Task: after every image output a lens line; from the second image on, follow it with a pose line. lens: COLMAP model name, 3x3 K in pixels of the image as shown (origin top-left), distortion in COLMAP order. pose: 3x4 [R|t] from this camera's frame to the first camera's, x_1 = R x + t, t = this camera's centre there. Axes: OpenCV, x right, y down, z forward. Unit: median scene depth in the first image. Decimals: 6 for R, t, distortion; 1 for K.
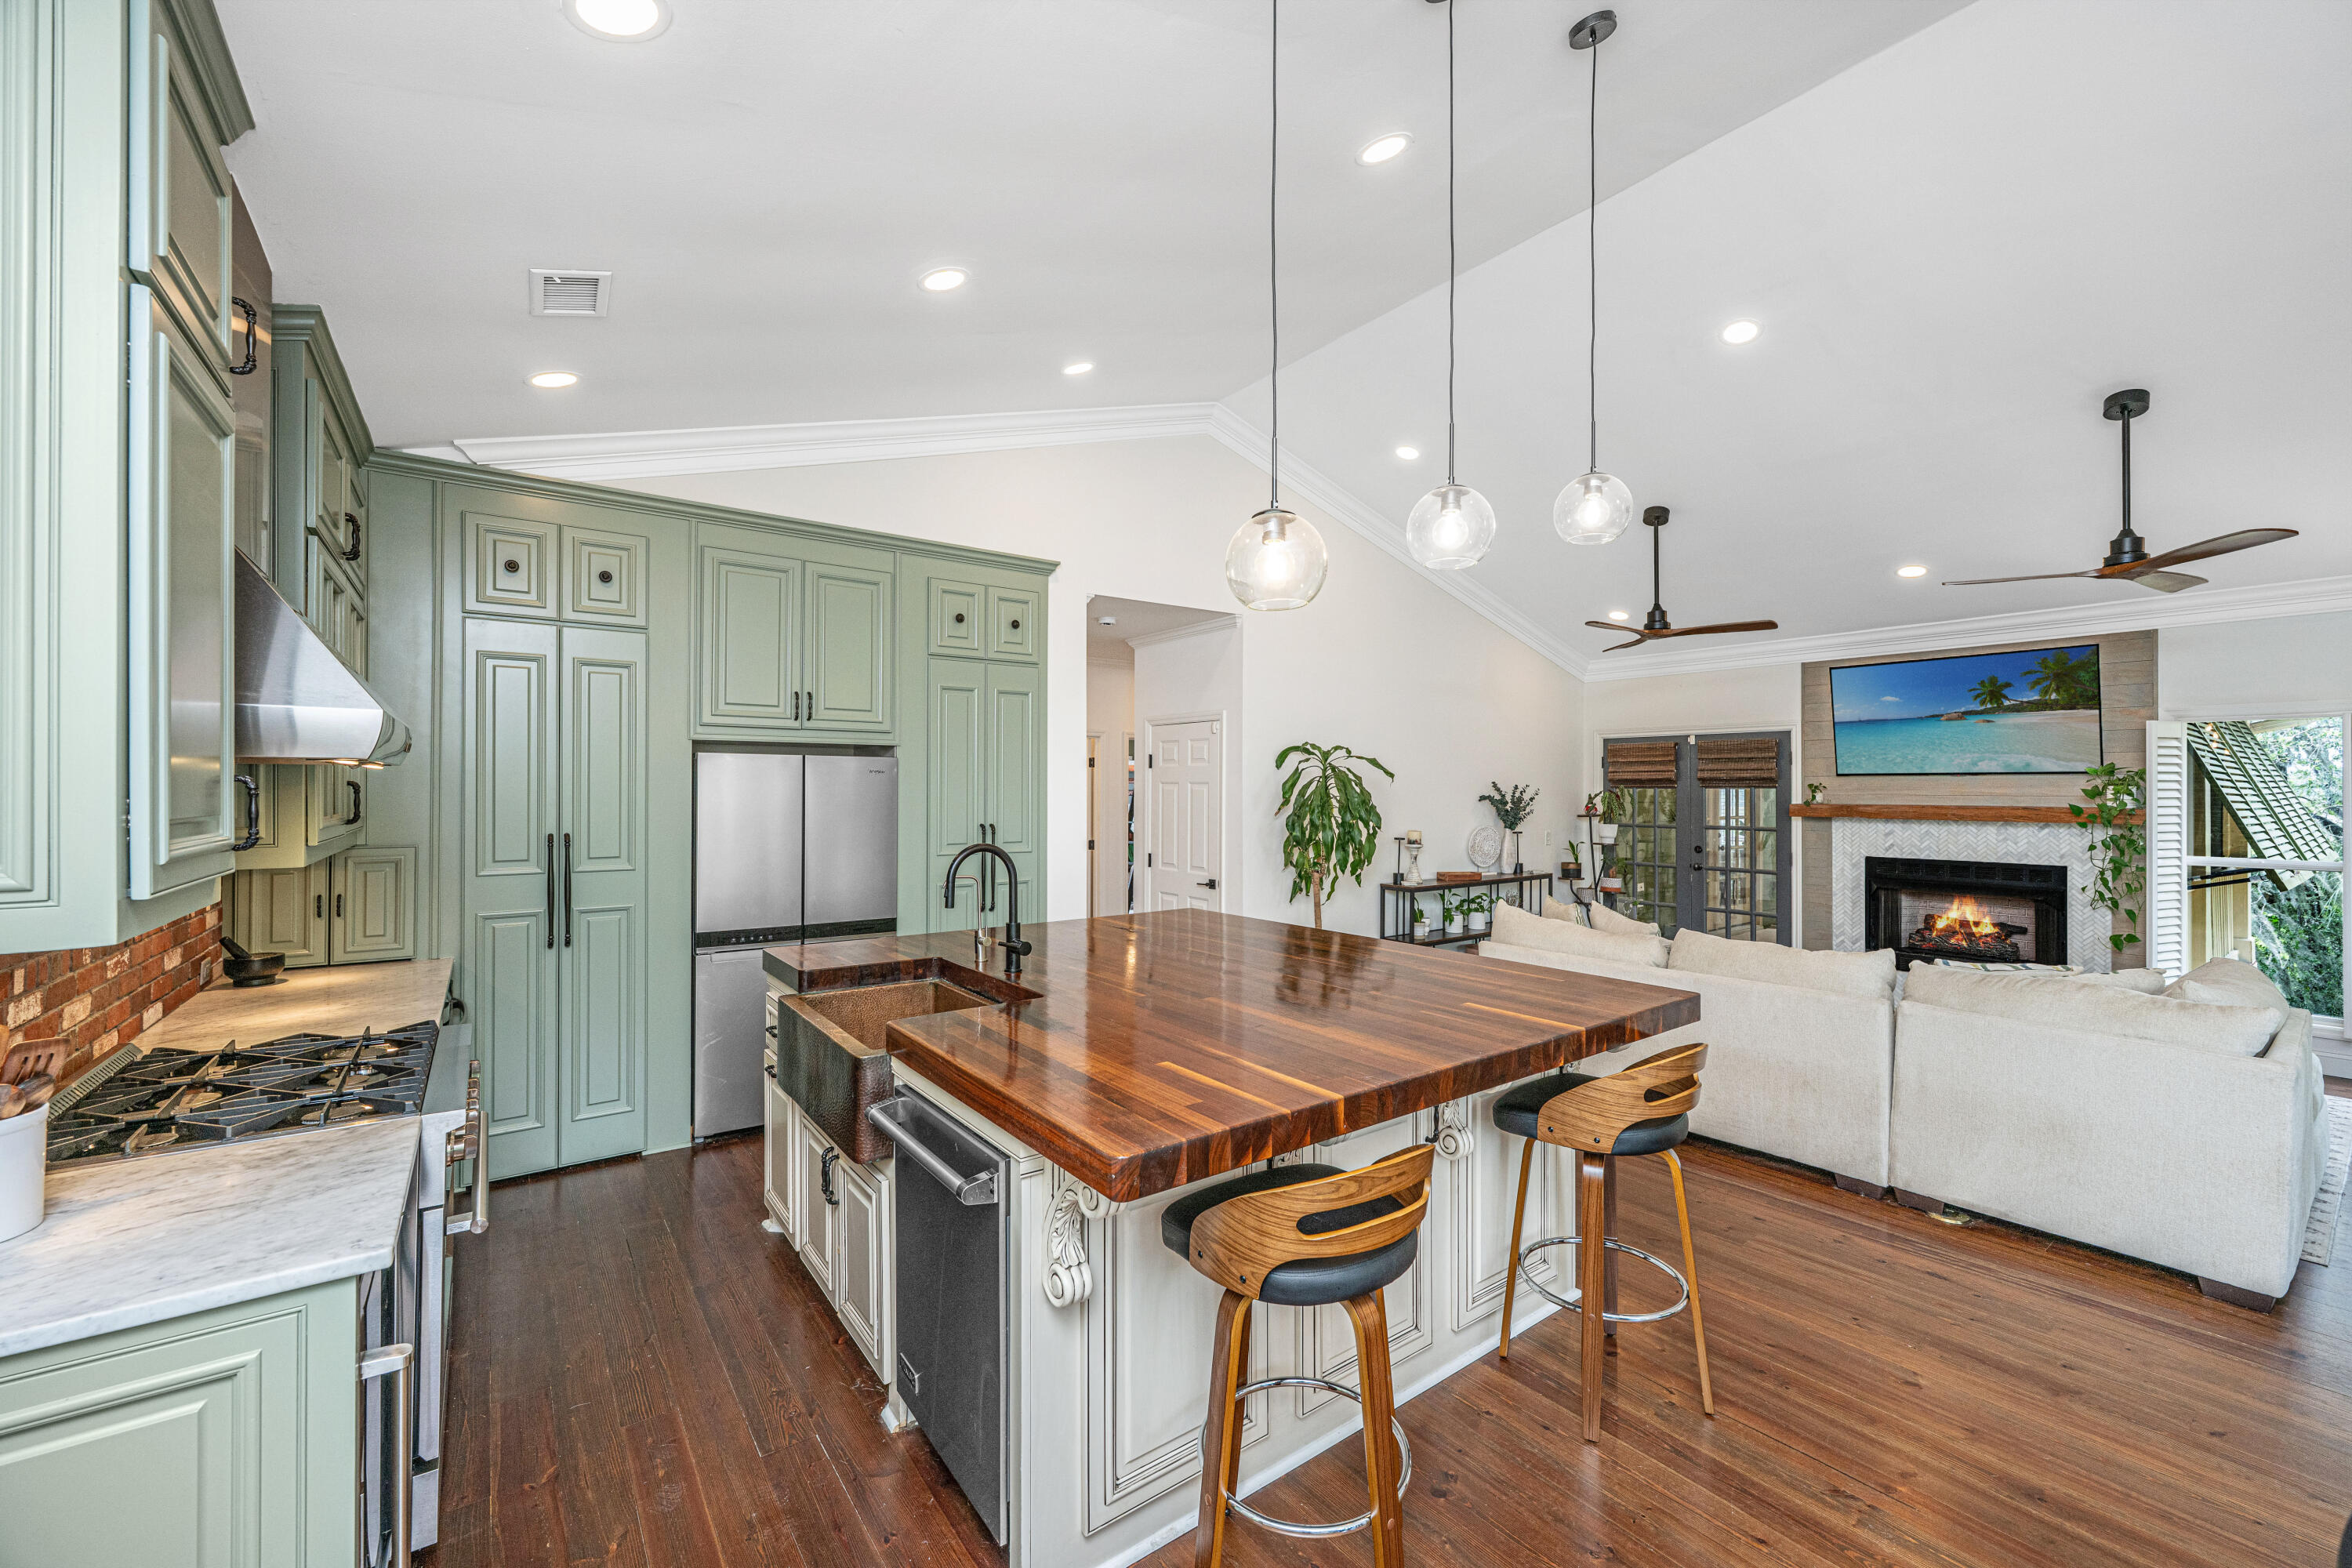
lens RADIAL K [[952.9, 0, 1169.9], [0, 952.9, 774.5], [0, 0, 1]] dist [0.000163, 0.001173]
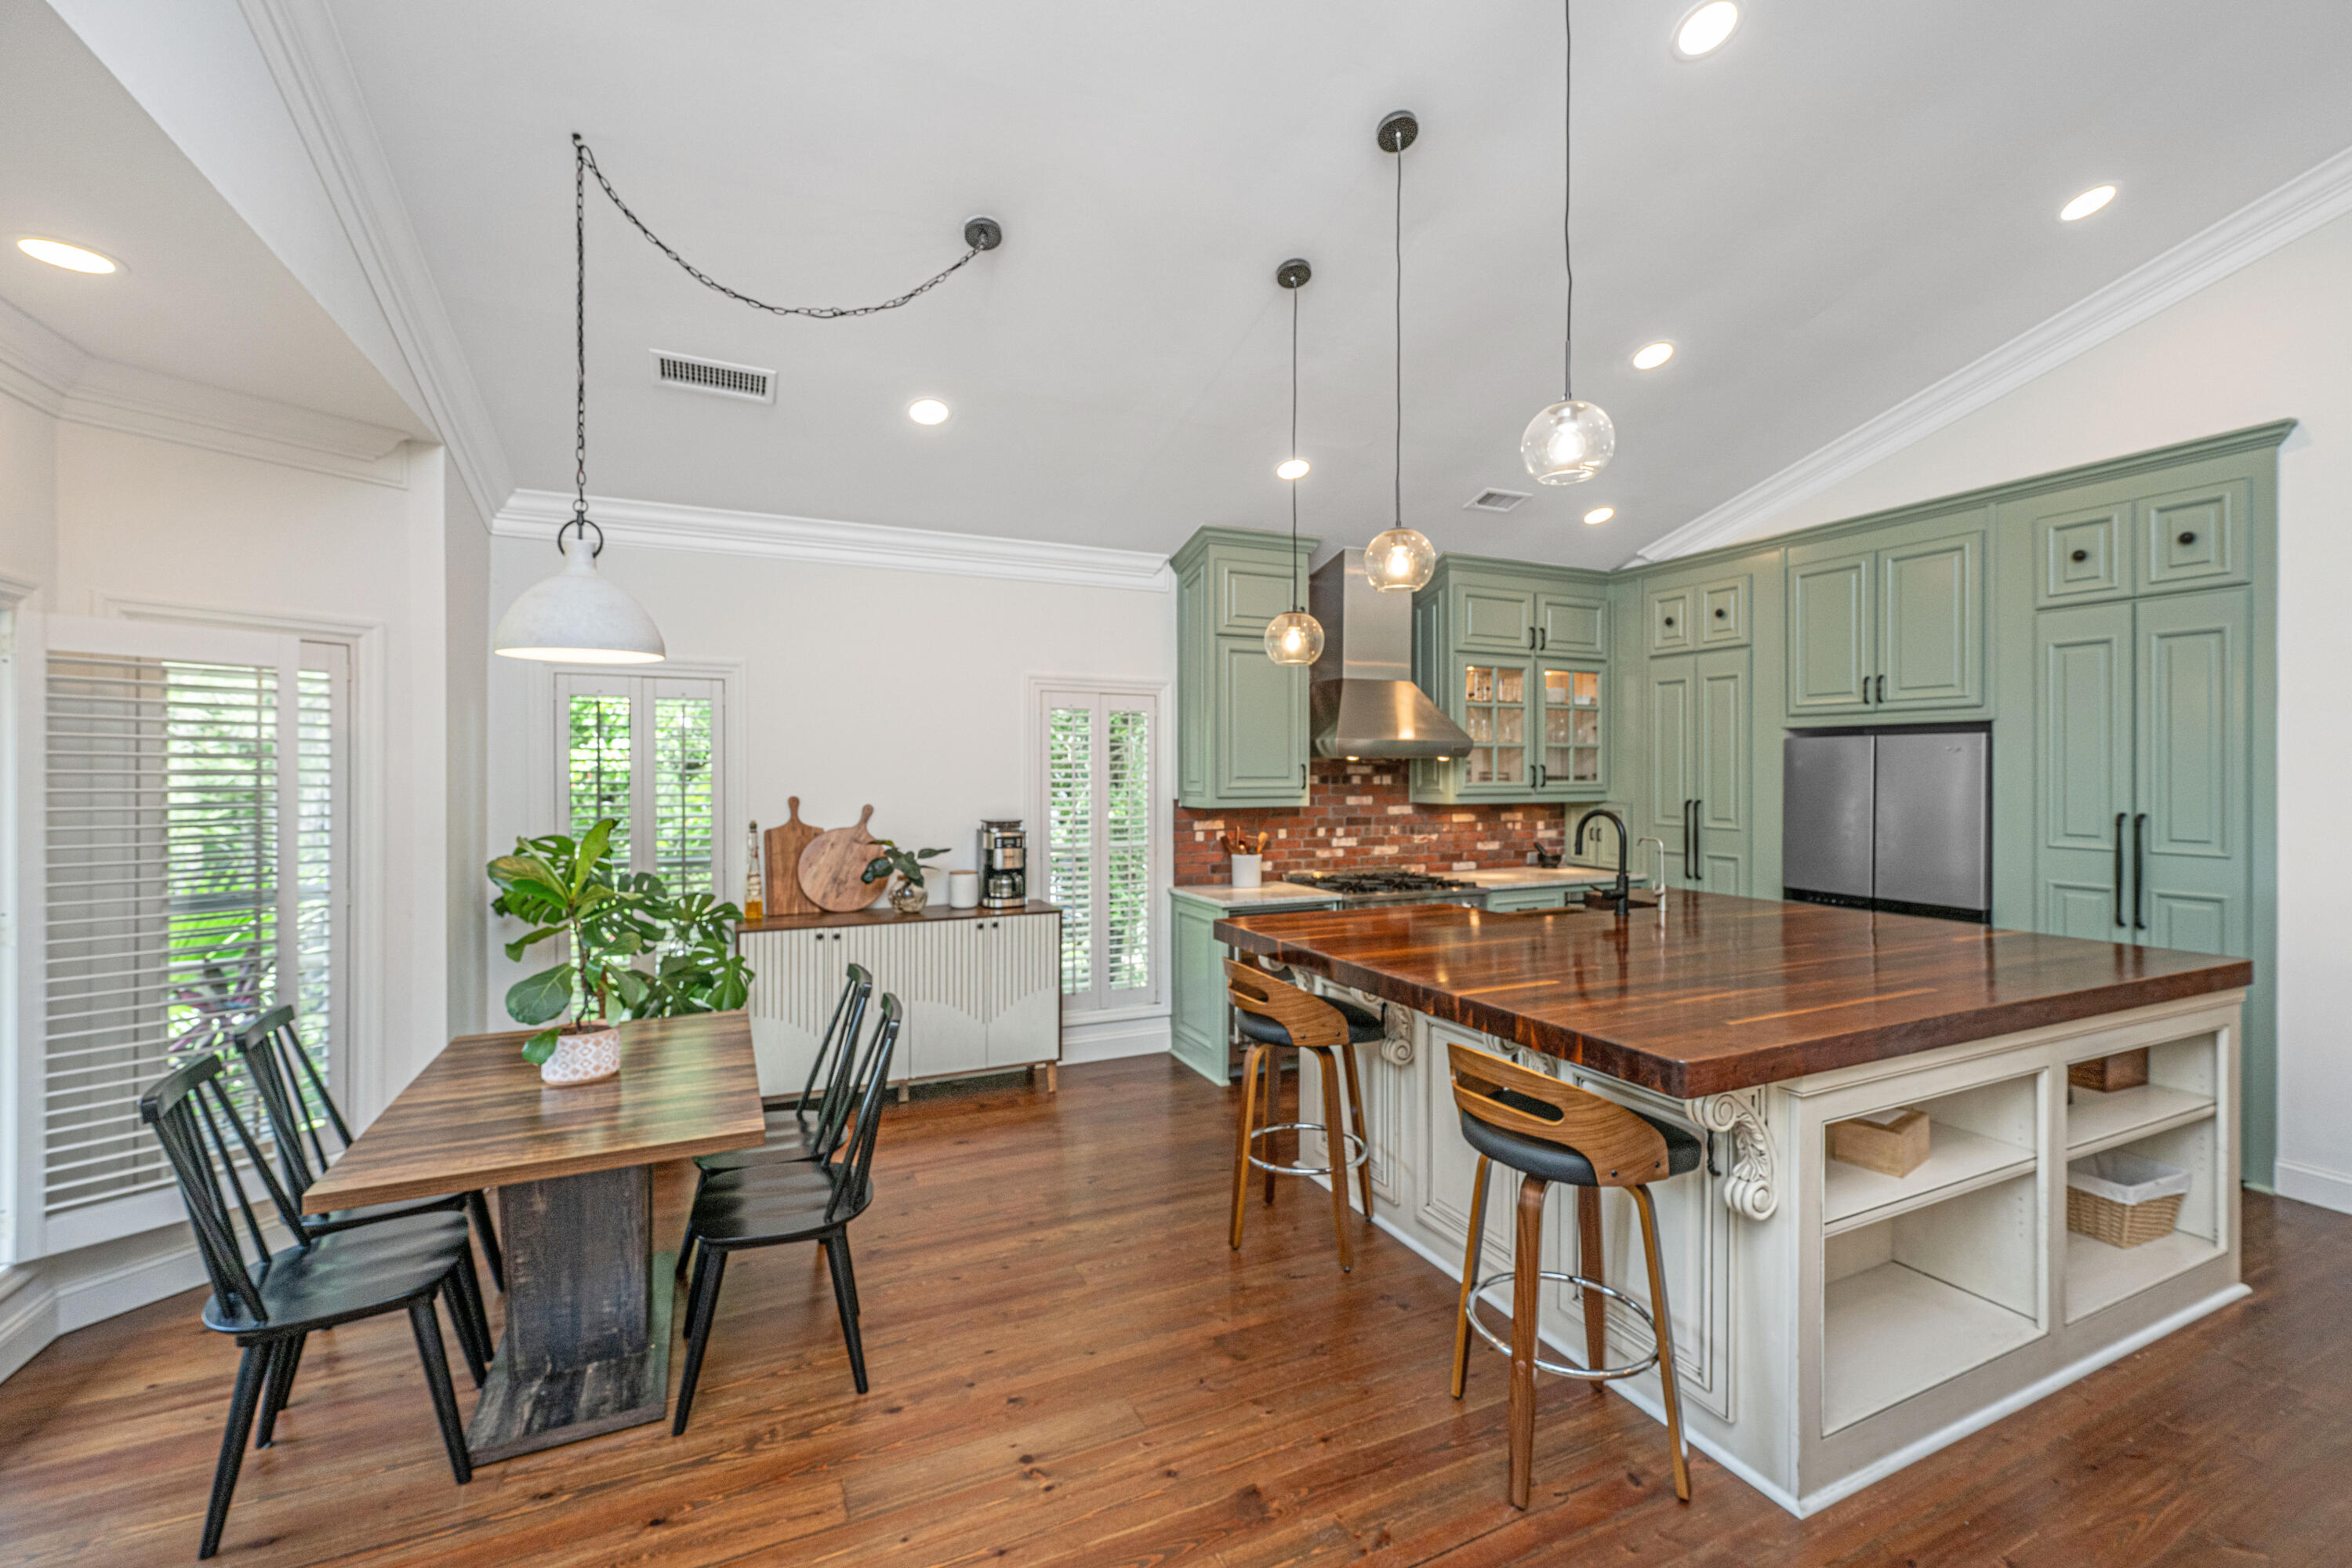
lens RADIAL K [[952.9, 0, 1171.4], [0, 952.9, 782.0], [0, 0, 1]] dist [0.000163, 0.001173]
pose [[-0.214186, 0.007640, -0.976763, 1.010555], [0.020648, 0.999781, 0.003292, 0.019666], [0.976575, -0.019464, -0.214297, 0.610930]]
